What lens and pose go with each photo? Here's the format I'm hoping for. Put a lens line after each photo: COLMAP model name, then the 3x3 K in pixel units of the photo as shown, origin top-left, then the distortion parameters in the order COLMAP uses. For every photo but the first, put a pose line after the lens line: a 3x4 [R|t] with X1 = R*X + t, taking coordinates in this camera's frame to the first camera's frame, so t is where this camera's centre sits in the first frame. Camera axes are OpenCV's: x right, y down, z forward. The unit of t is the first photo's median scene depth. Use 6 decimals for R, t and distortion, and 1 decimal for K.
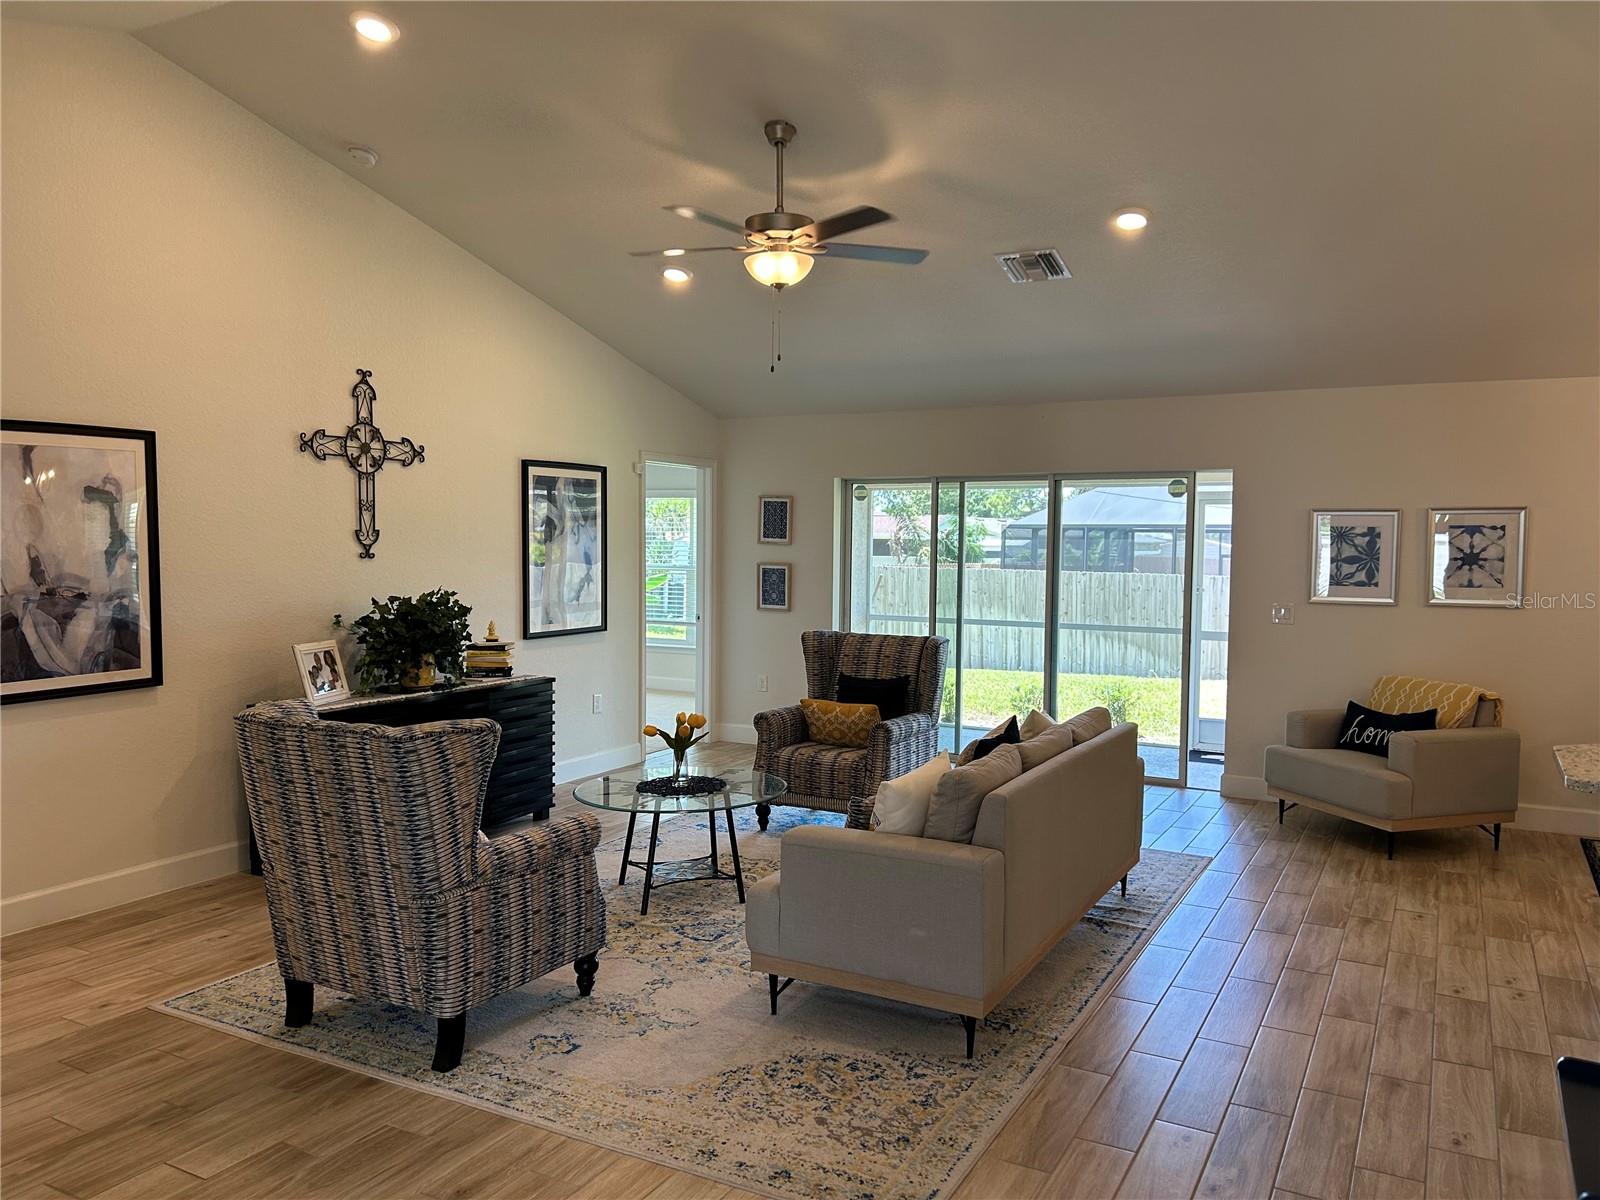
lens RADIAL K [[1202.2, 0, 800.0], [0, 1202.2, 600.0], [0, 0, 1]] dist [0.061278, -0.057875]
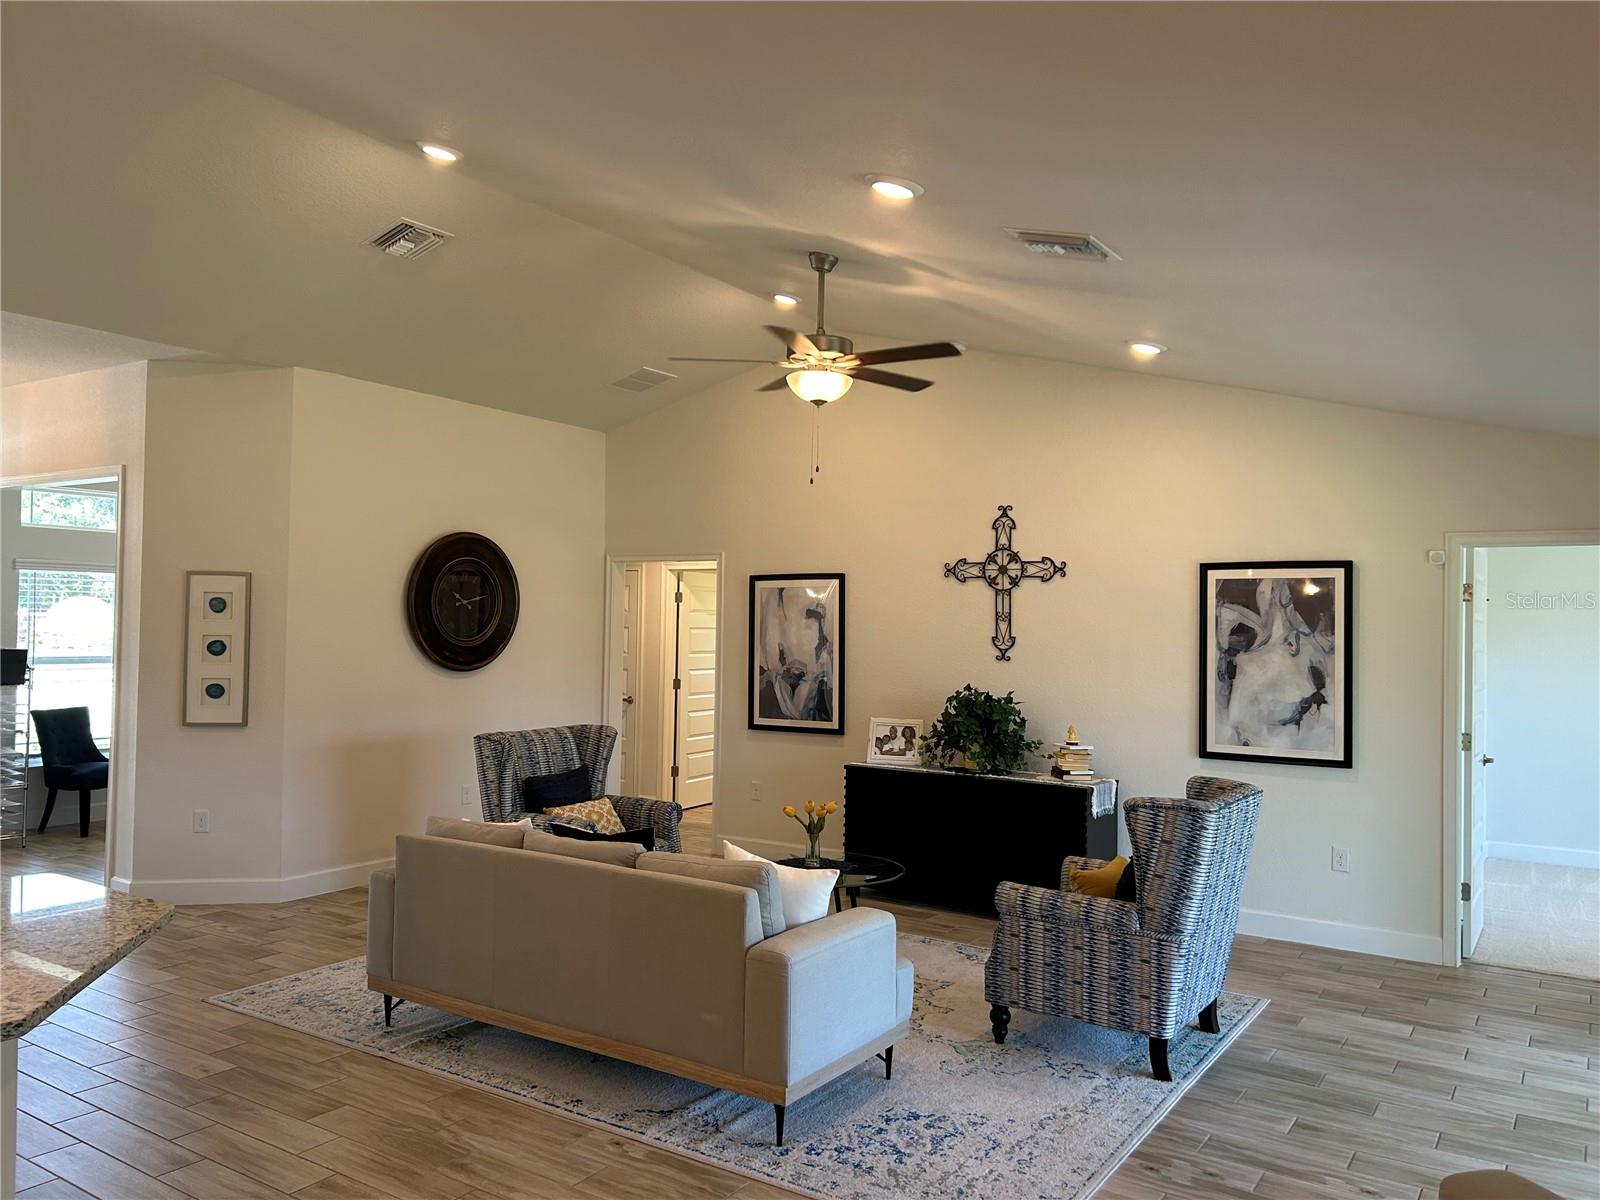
lens RADIAL K [[1183.9, 0, 775.2], [0, 1183.9, 605.7], [0, 0, 1]] dist [0.055291, -0.069492]
pose [[-0.096609, -0.026628, -0.994966, 0.915424], [-0.069757, 0.997365, -0.019919, -0.054040], [0.992875, 0.067482, -0.098212, 0.970395]]
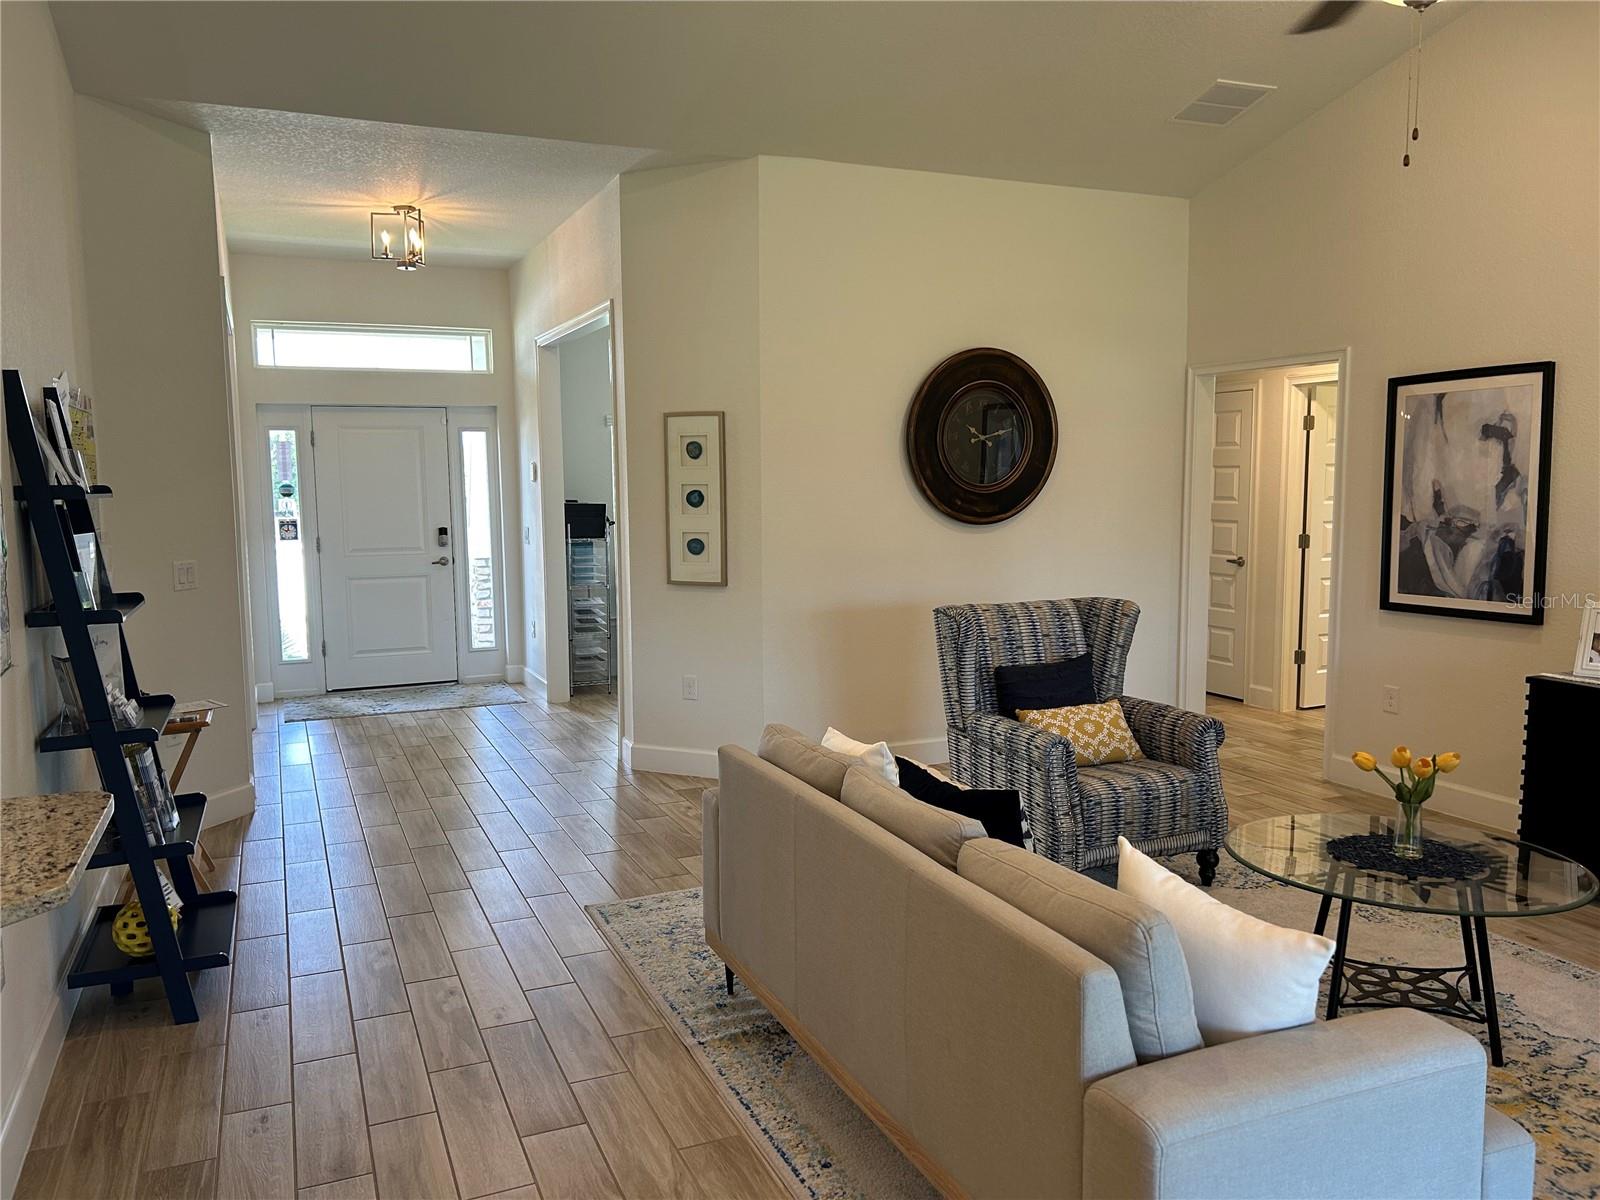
lens RADIAL K [[1183.9, 0, 775.2], [0, 1183.9, 605.7], [0, 0, 1]] dist [0.055291, -0.069492]
pose [[-0.624247, 0.080456, -0.777073, 0.547158], [-0.038382, 0.990323, 0.133369, -0.045343], [0.780284, 0.113081, -0.615118, 1.023942]]
